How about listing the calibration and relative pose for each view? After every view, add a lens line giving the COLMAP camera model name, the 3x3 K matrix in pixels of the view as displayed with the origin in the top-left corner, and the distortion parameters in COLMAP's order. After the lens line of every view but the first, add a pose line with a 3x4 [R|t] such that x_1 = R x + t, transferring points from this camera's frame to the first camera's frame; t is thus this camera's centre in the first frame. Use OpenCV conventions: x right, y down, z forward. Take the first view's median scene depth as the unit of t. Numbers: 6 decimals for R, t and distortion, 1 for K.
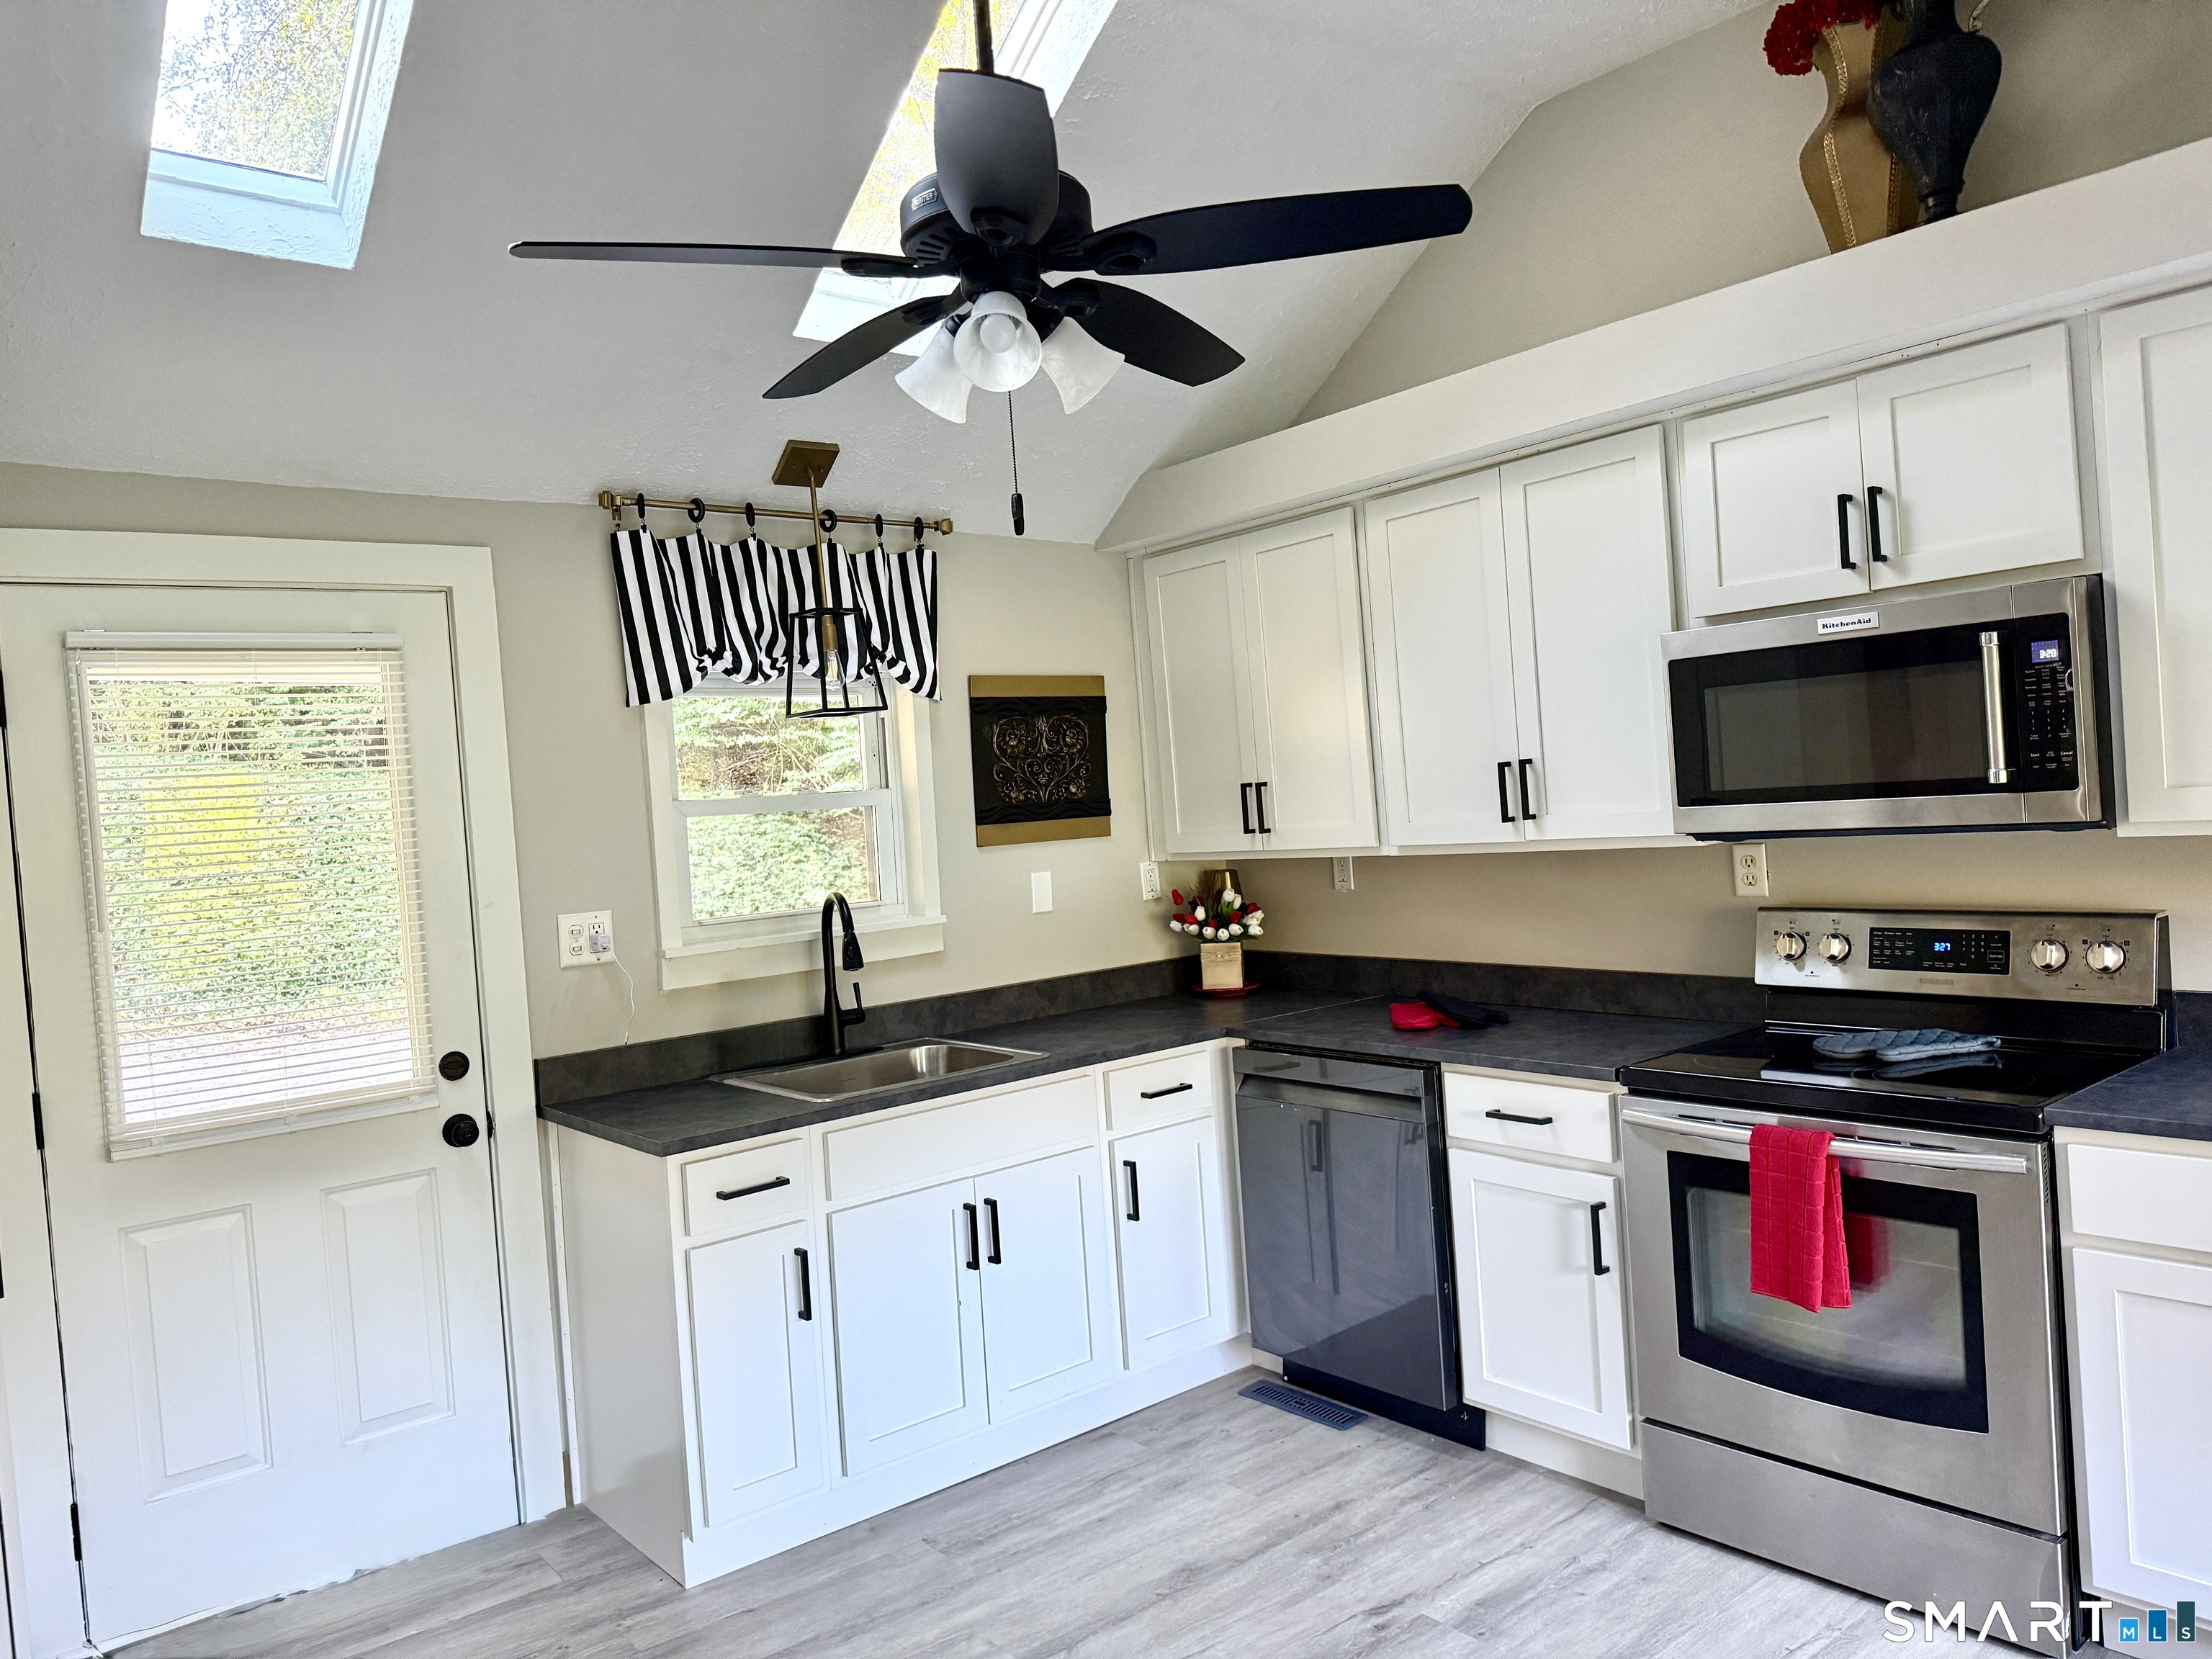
lens RADIAL K [[1569.3, 0, 1113.4], [0, 1569.3, 817.7], [0, 0, 1]] dist [0.093481, -0.130095]
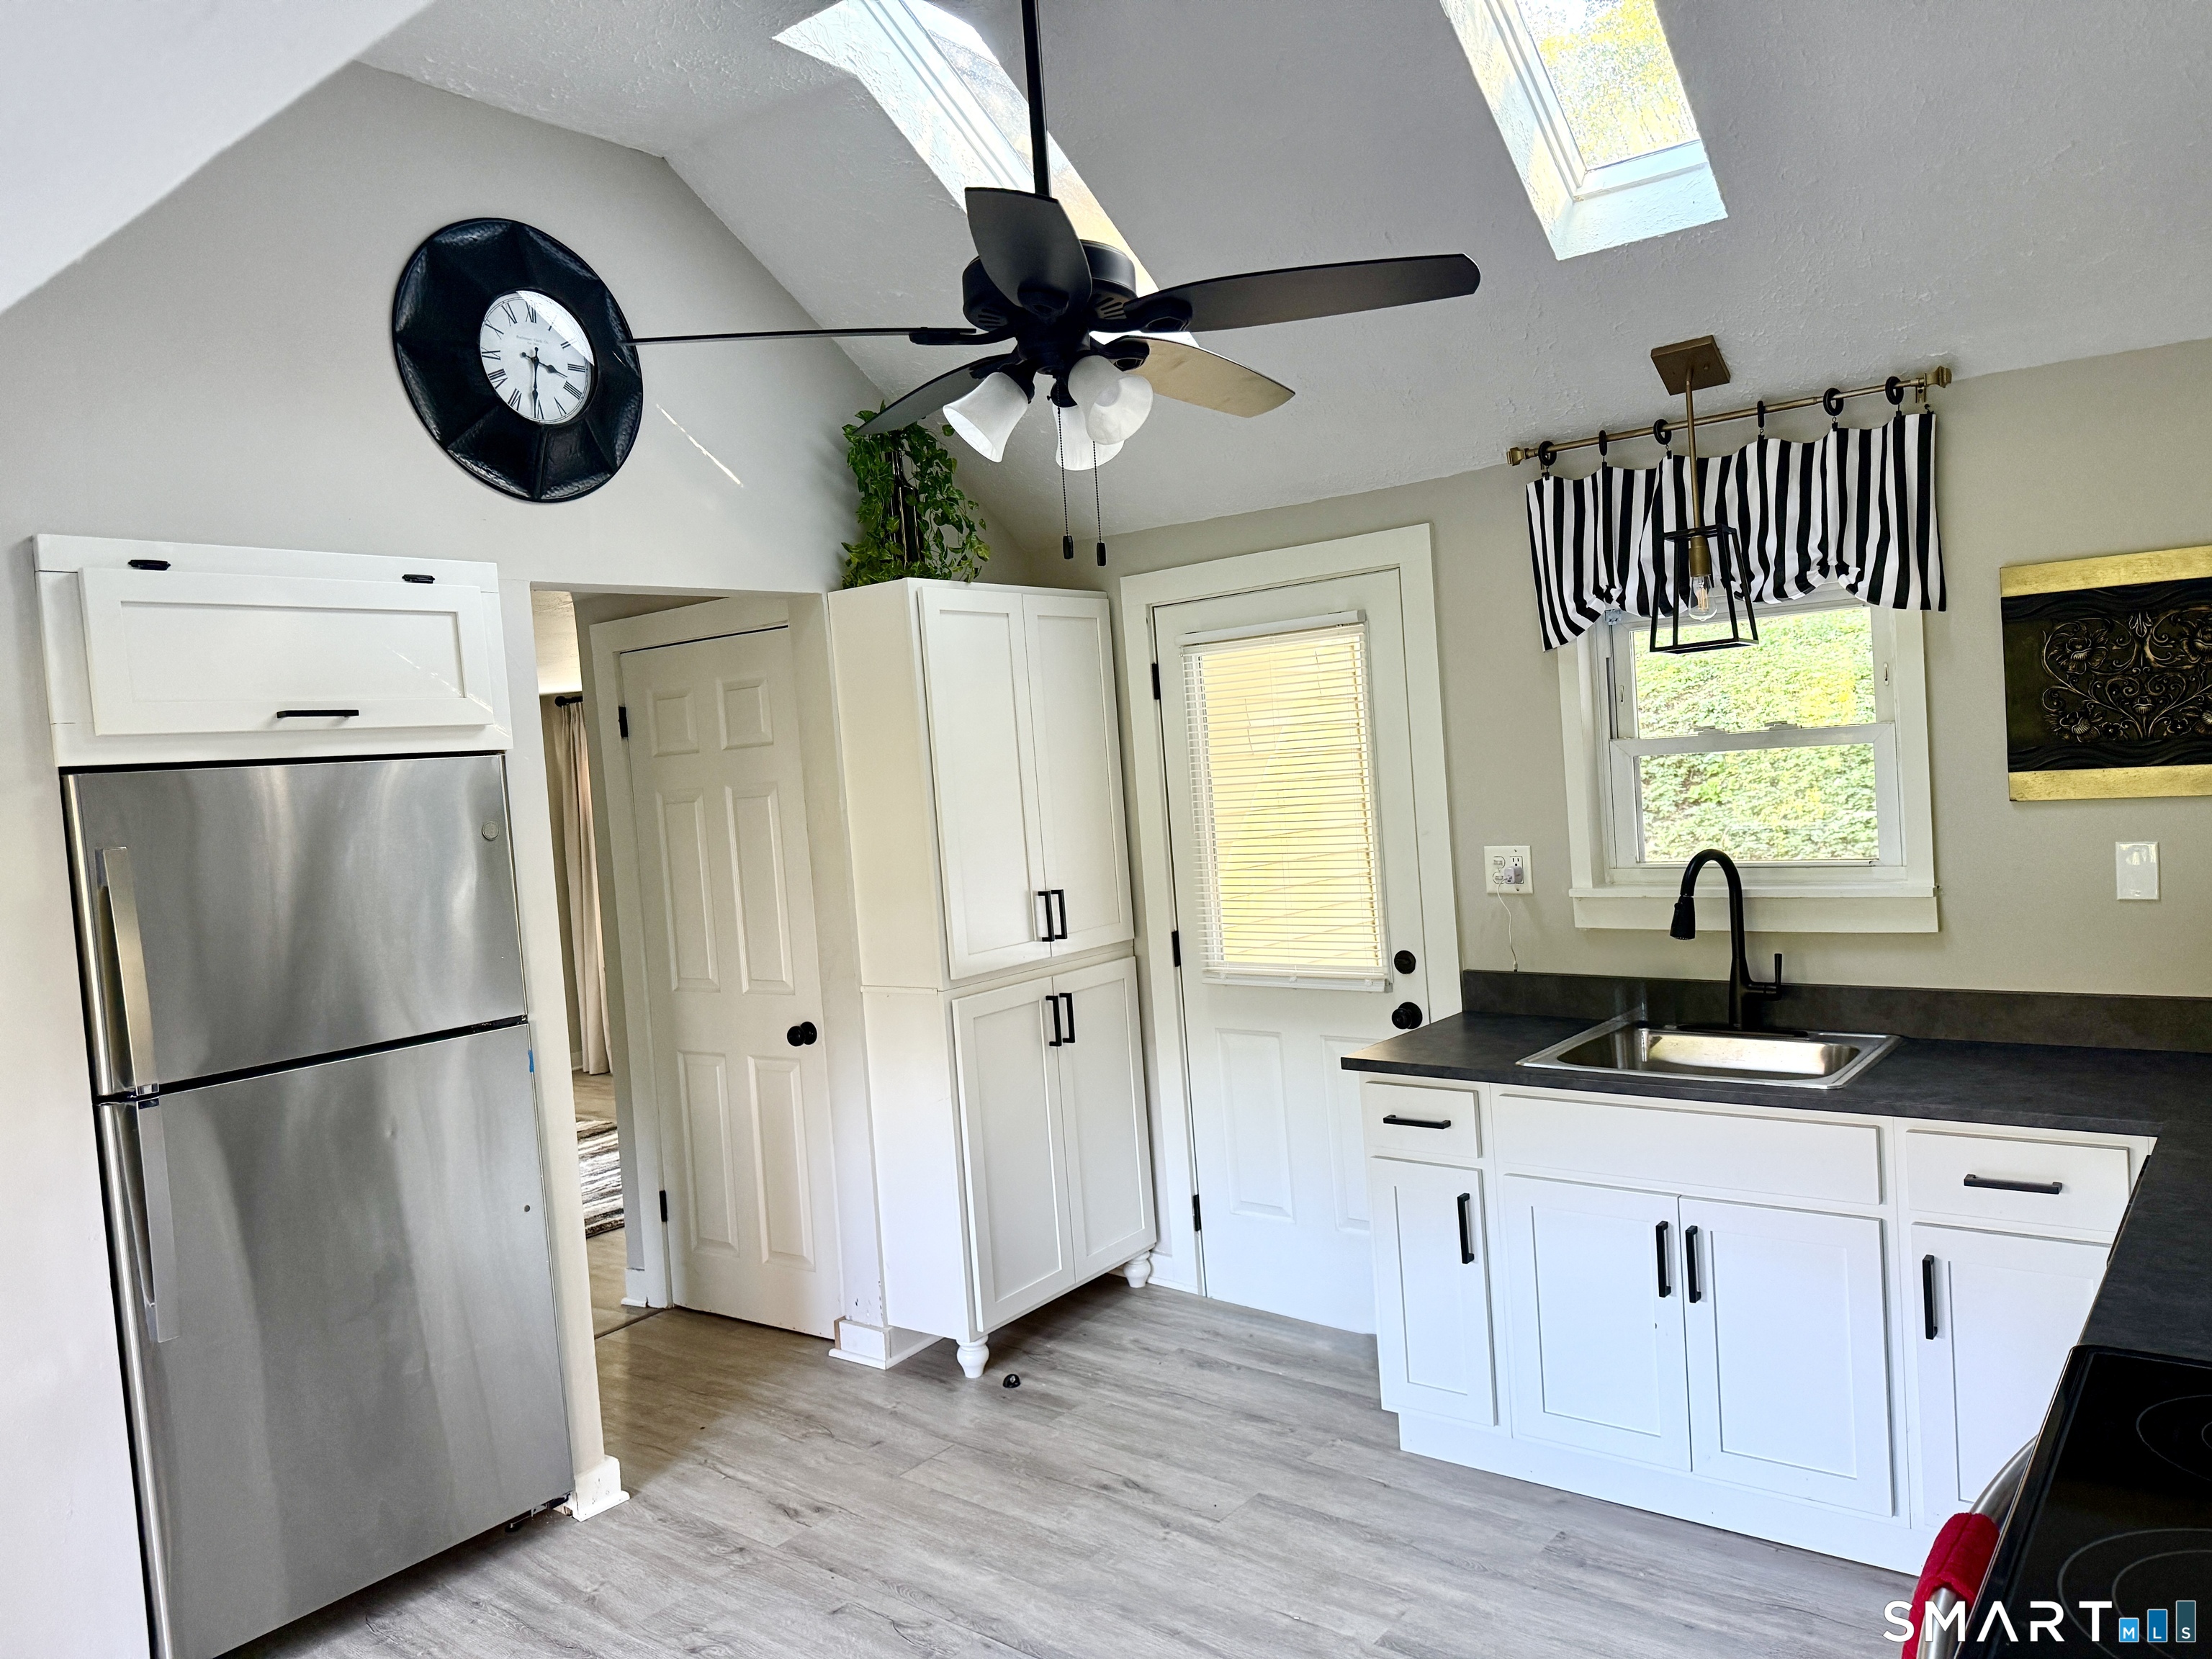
lens RADIAL K [[1569.3, 0, 1113.4], [0, 1569.3, 817.7], [0, 0, 1]] dist [0.093481, -0.130095]
pose [[0.215901, 0.080268, -0.973110, 0.738195], [0.038969, 0.995113, 0.090729, -0.076145], [0.975637, -0.057509, 0.211718, 0.565095]]
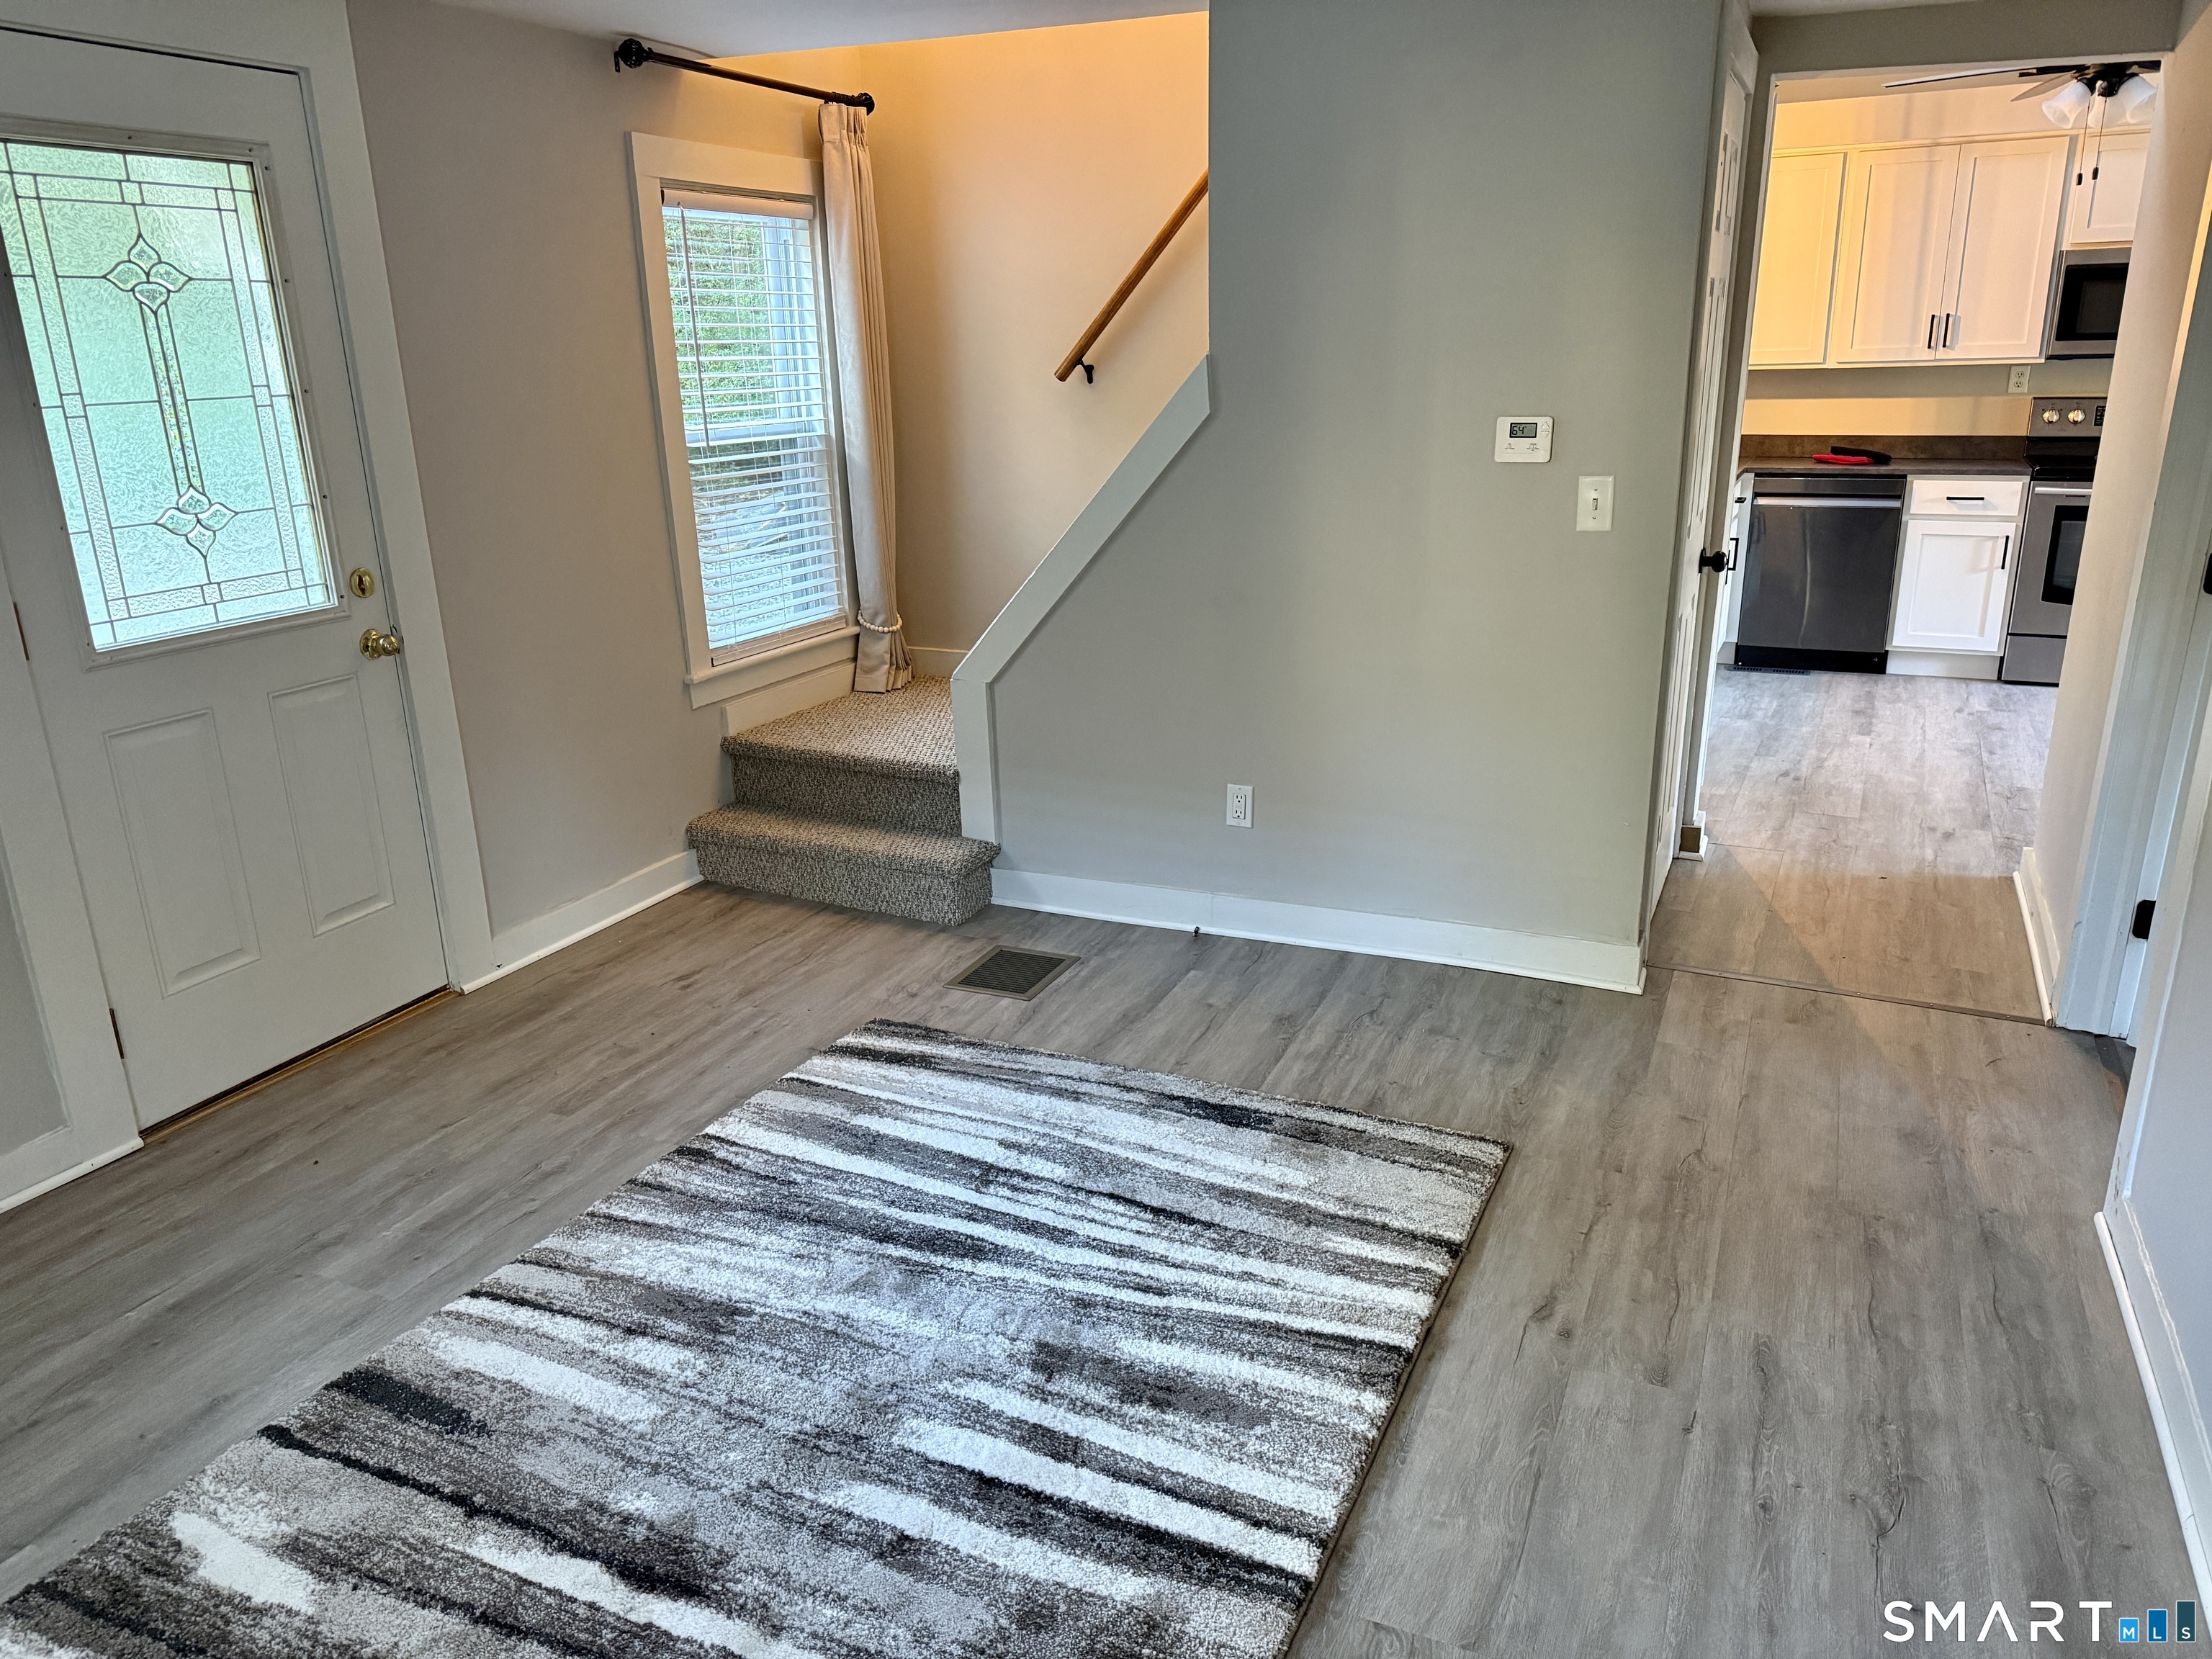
lens RADIAL K [[1552.0, 0, 1106.0], [0, 1552.0, 829.5], [0, 0, 1]] dist [0.059696, -0.079714]
pose [[0.904736, -0.080853, 0.418230, -1.653910], [-0.033409, 0.965328, 0.258892, 0.118278], [-0.424662, -0.248202, 0.870665, -0.396429]]
